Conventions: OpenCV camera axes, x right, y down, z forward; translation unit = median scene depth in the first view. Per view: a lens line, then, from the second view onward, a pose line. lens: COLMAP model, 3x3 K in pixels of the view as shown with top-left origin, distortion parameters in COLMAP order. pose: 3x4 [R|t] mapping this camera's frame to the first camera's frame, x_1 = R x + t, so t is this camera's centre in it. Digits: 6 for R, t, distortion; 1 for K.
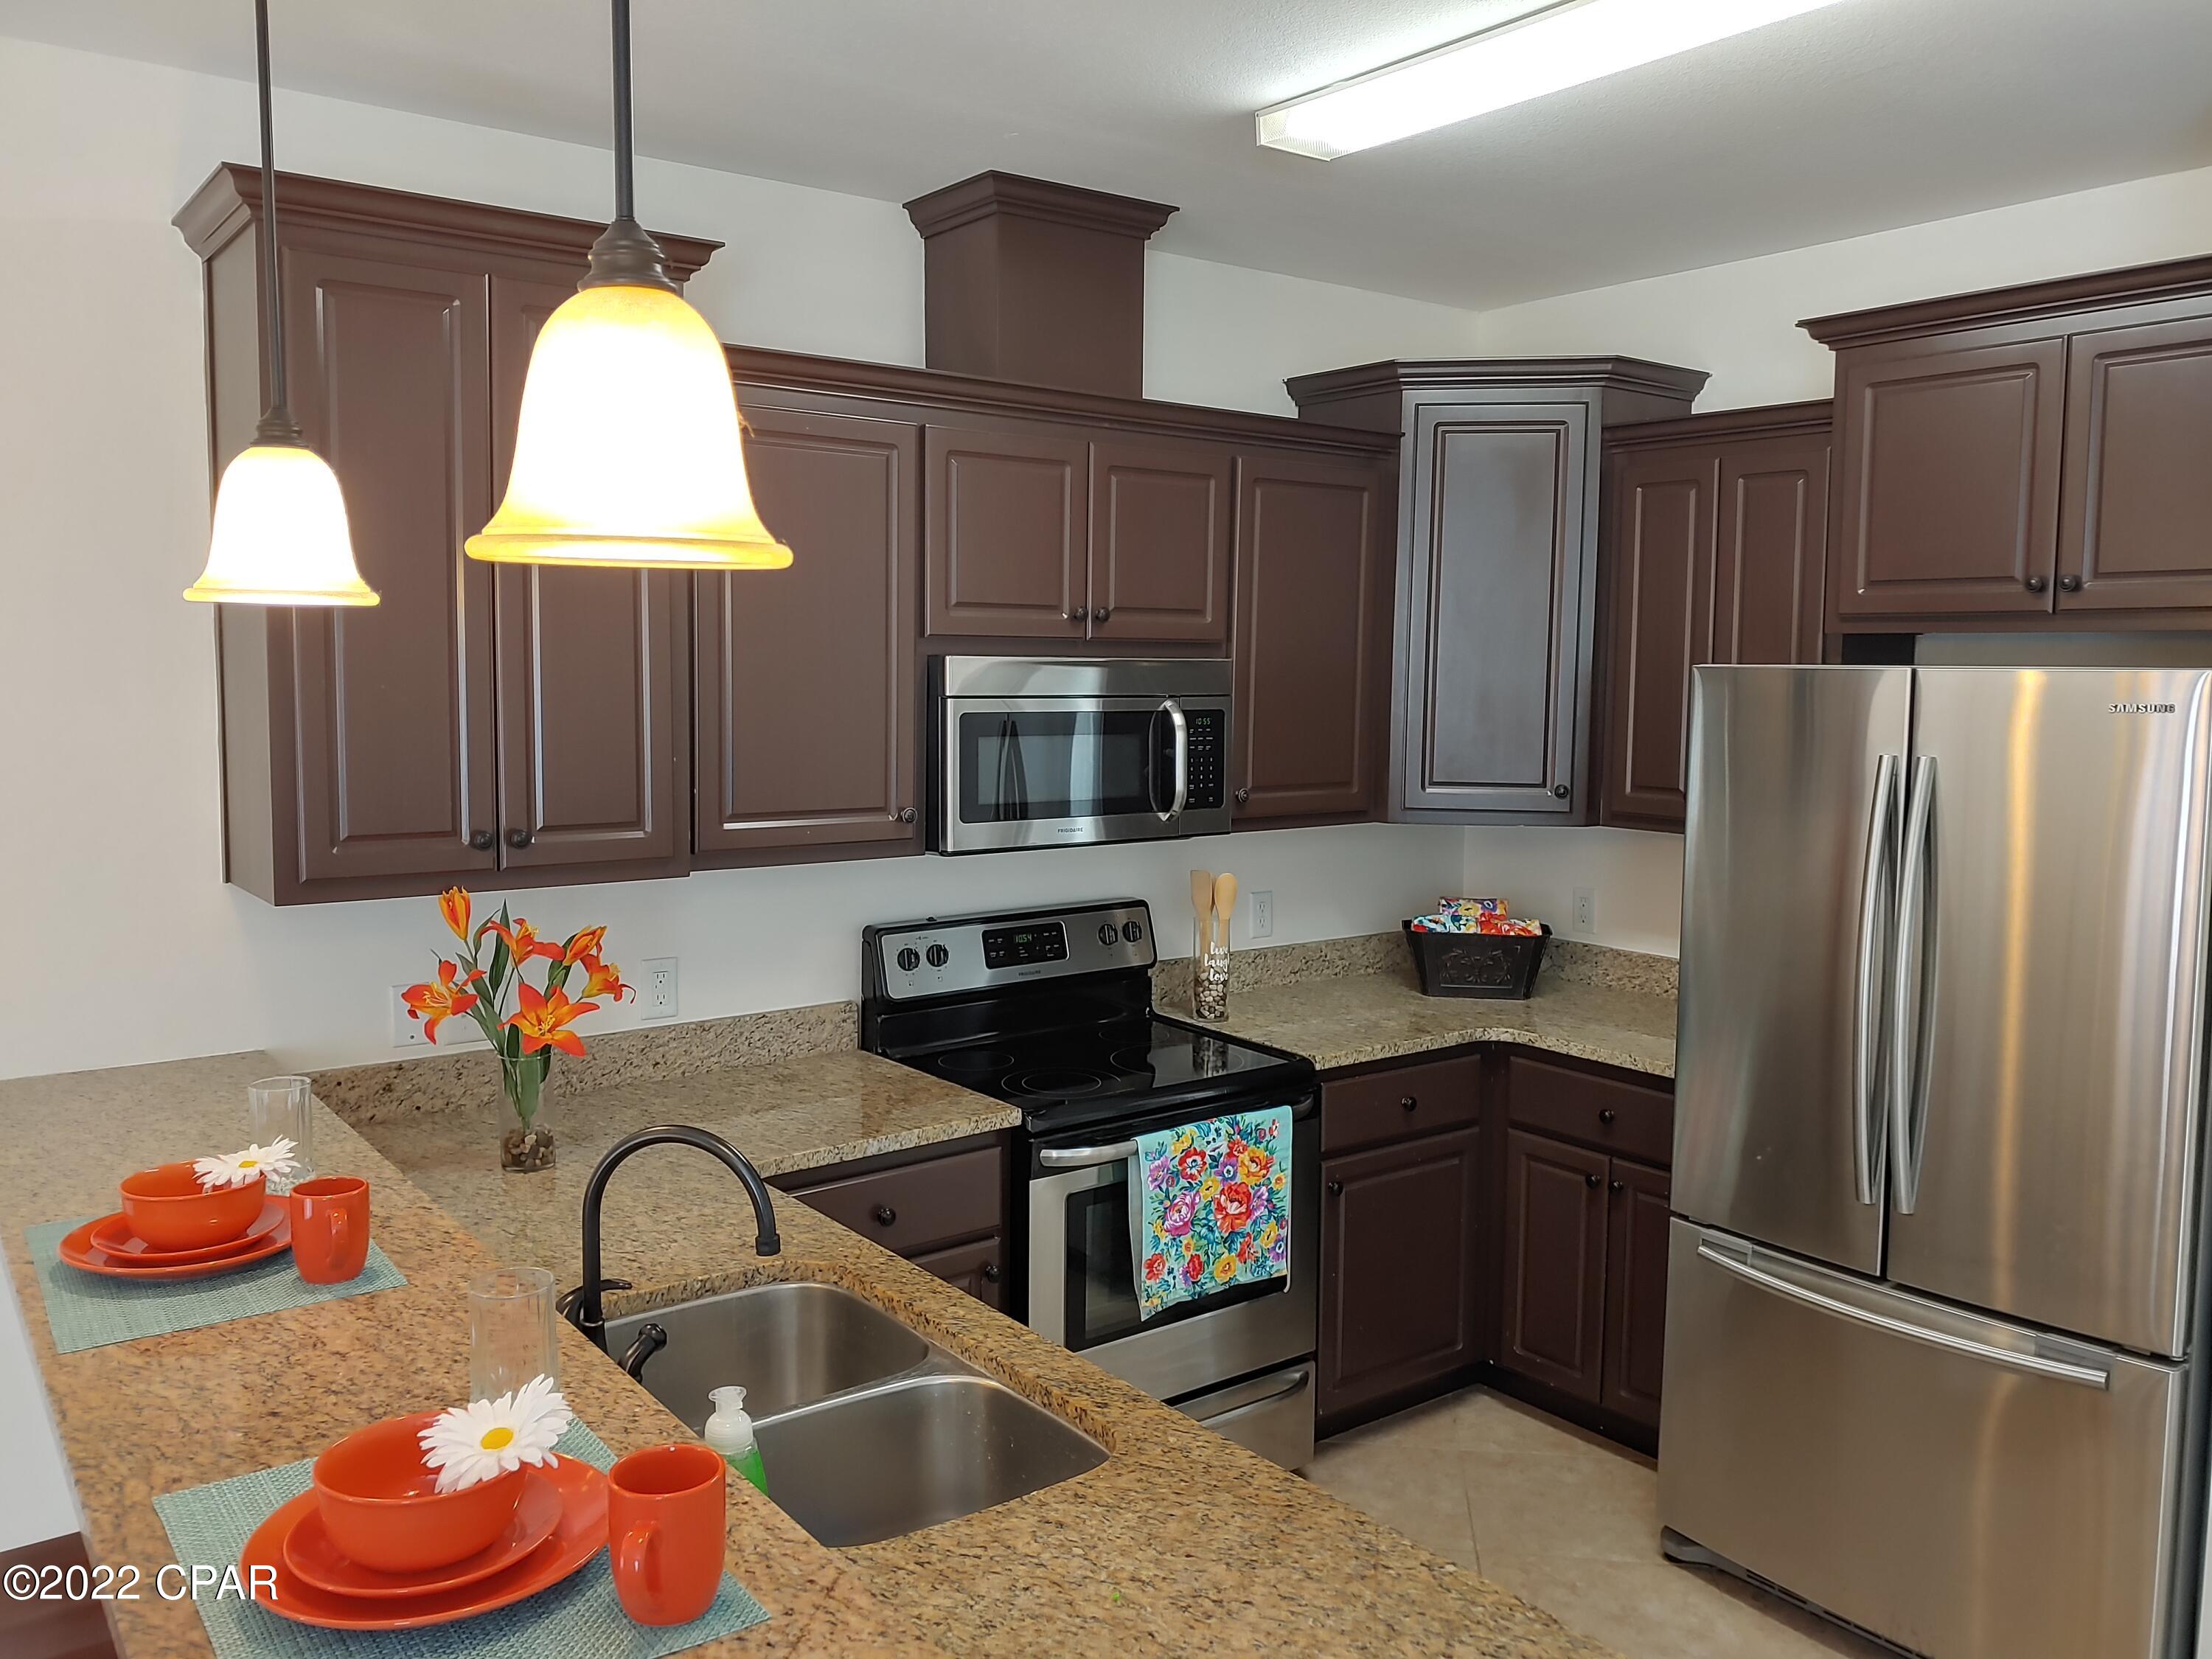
lens RADIAL K [[1724.8, 0, 1072.6], [0, 1724.8, 810.7], [0, 0, 1]] dist [-0.004072, -0.006983]
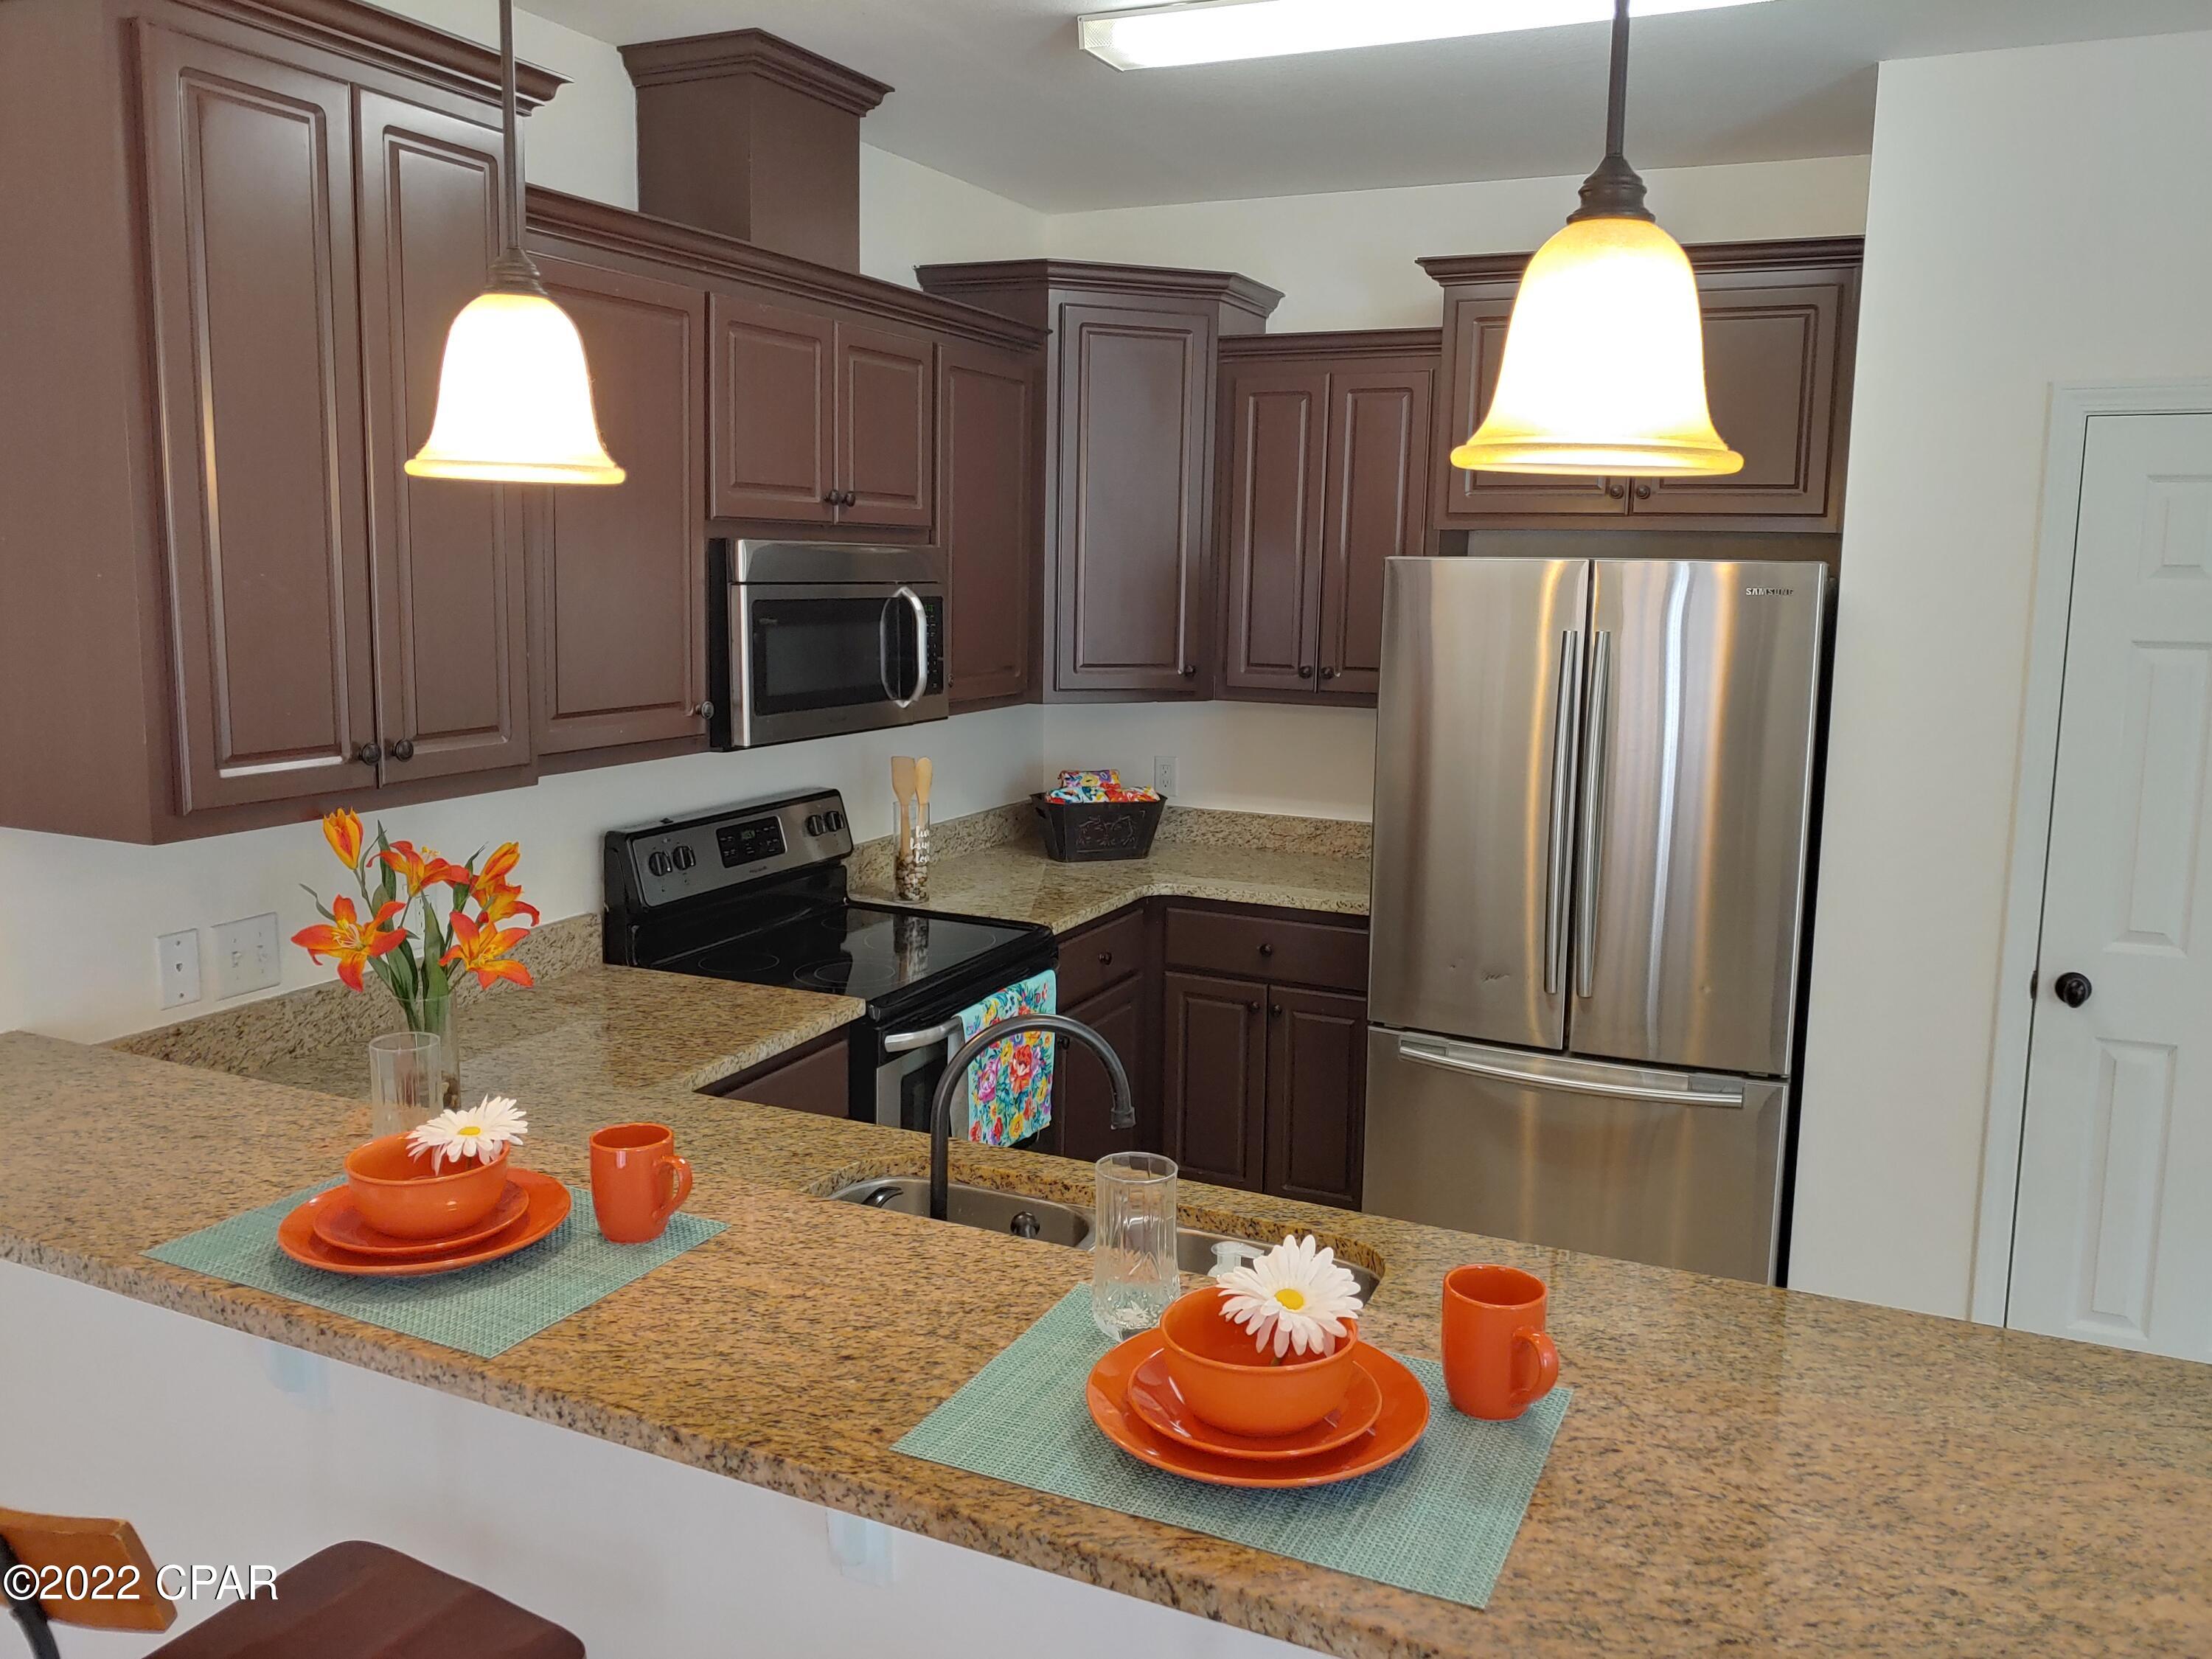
lens RADIAL K [[1724.8, 0, 1116.3], [0, 1724.8, 803.0], [0, 0, 1]] dist [-0.004072, -0.006983]
pose [[0.879266, -0.061733, 0.472314, -0.344536], [0.032032, 0.996985, 0.070678, -0.005685], [-0.475253, -0.047016, 0.878592, 0.052919]]
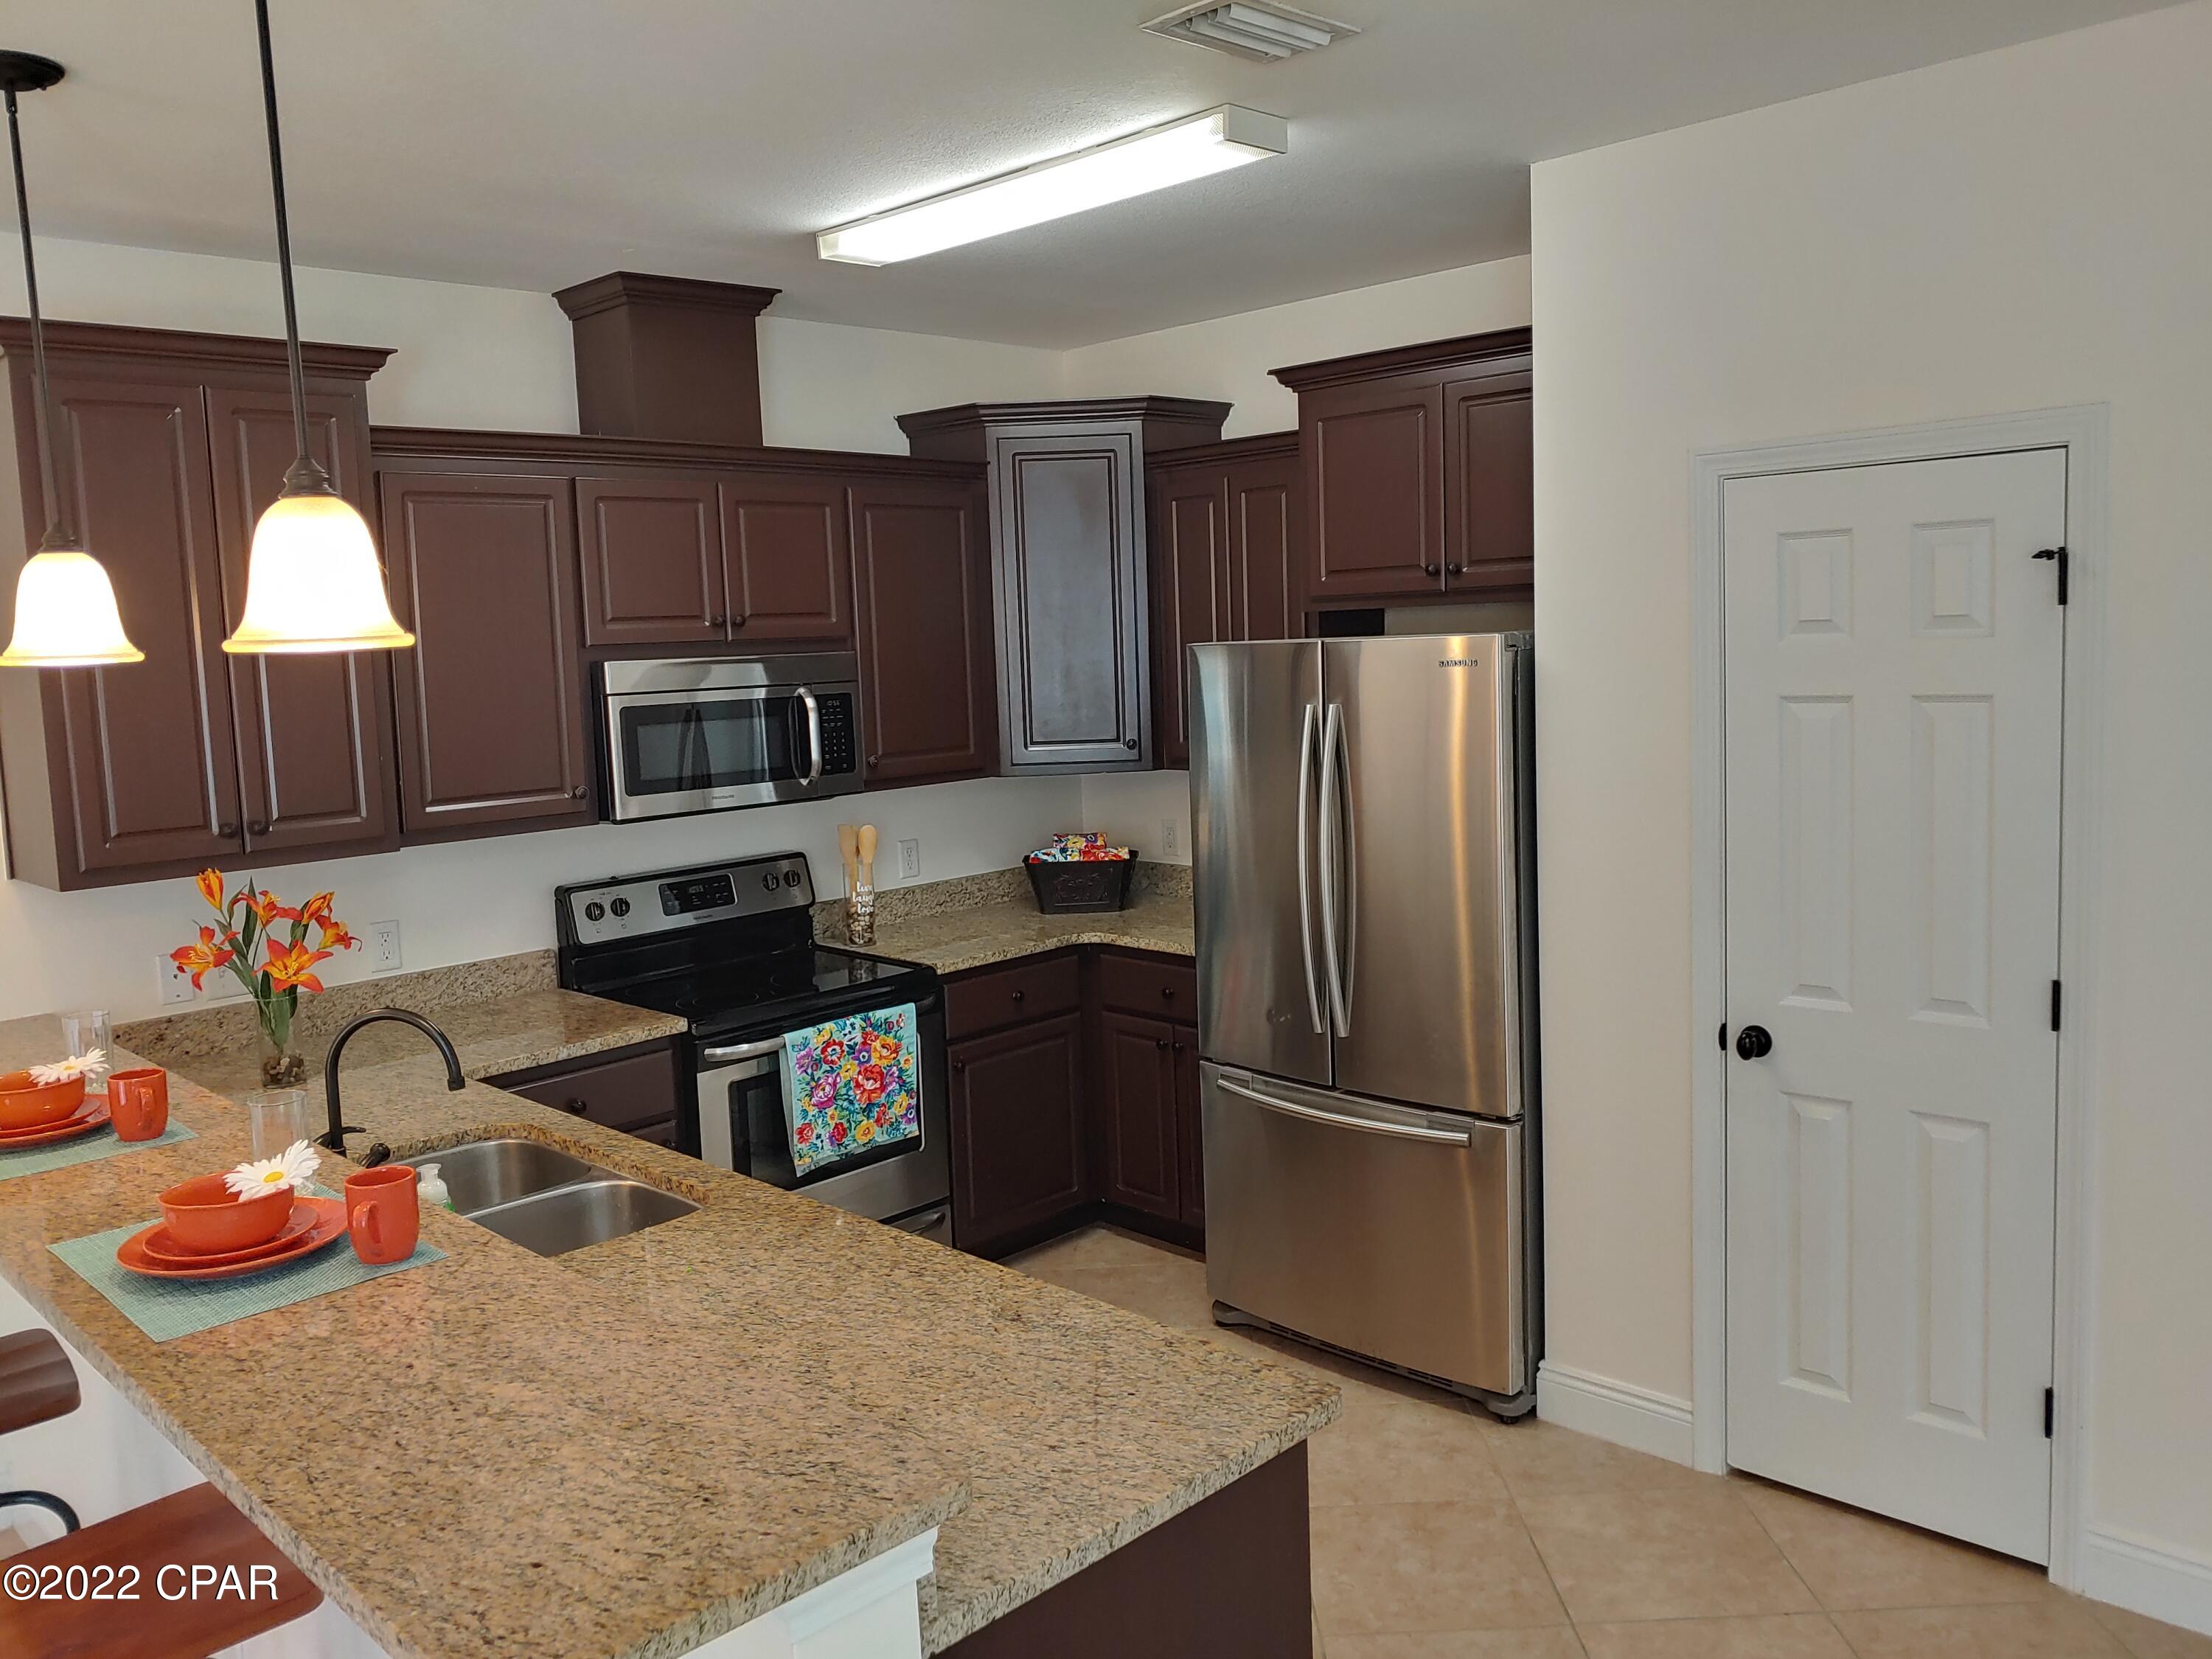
lens RADIAL K [[1724.8, 0, 1079.5], [0, 1724.8, 805.9], [0, 0, 1]] dist [-0.004072, -0.006983]
pose [[0.988754, -0.061520, 0.136310, 0.085963], [0.059328, 0.998036, 0.020095, 0.008495], [-0.137278, -0.011782, 0.990462, -0.279038]]
